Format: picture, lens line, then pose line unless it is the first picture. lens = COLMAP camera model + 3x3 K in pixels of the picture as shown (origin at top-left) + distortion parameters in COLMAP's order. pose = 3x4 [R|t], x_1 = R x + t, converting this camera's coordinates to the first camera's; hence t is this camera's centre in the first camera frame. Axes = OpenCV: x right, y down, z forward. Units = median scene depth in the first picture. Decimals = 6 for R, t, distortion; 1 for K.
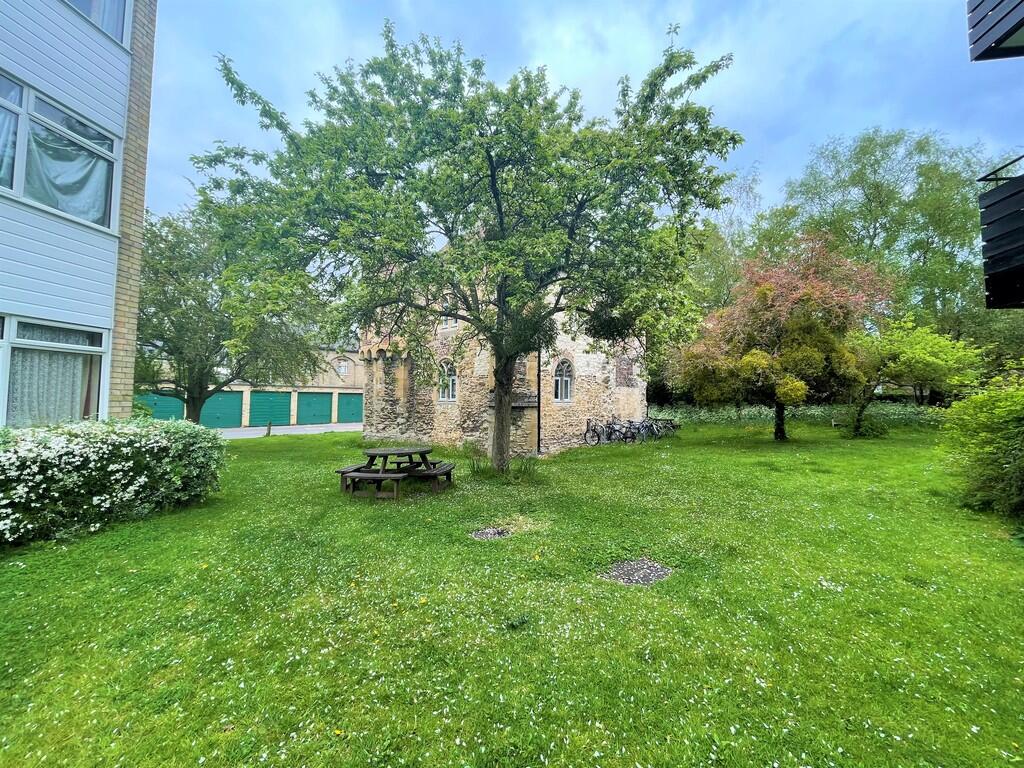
lens RADIAL K [[416.0, 0, 511.9], [0, 416.0, 380.4], [0, 0, 1]] dist [0.000032, -0.000002]
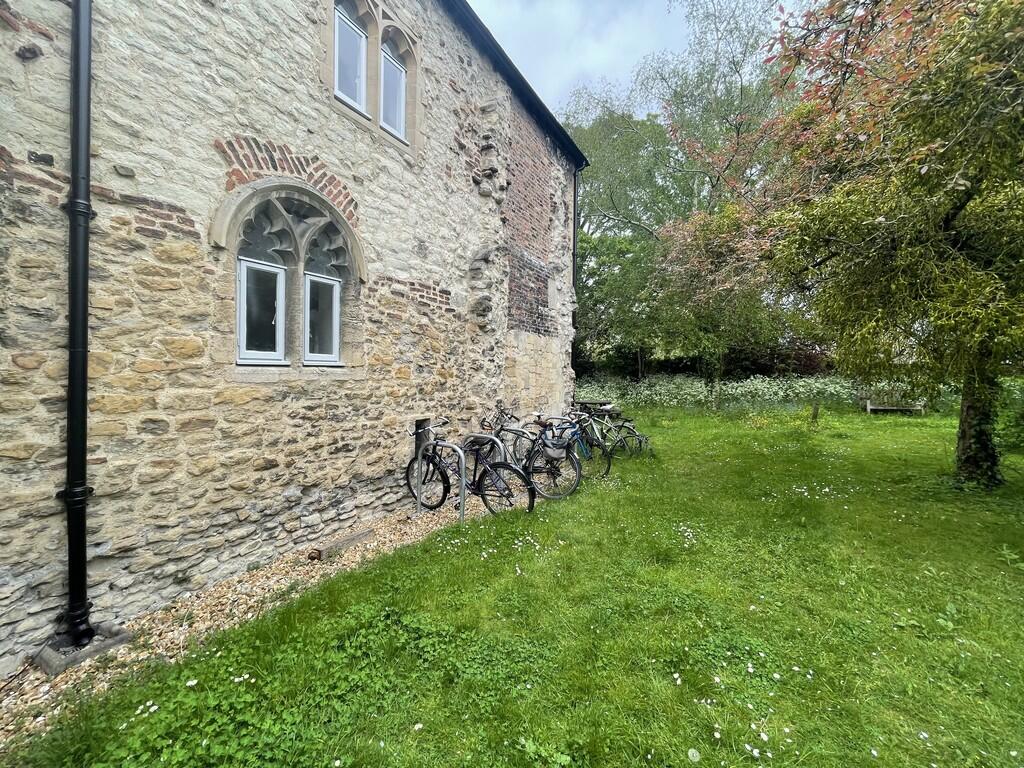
lens RADIAL K [[416.0, 0, 512.0], [0, 416.0, 379.3], [0, 0, 1]] dist [0.000032, -0.000002]
pose [[0.973019, -0.004019, 0.230691, 0.172884], [-0.010169, 0.998130, 0.060279, 0.040154], [-0.230501, -0.060999, 0.971158, 0.652203]]
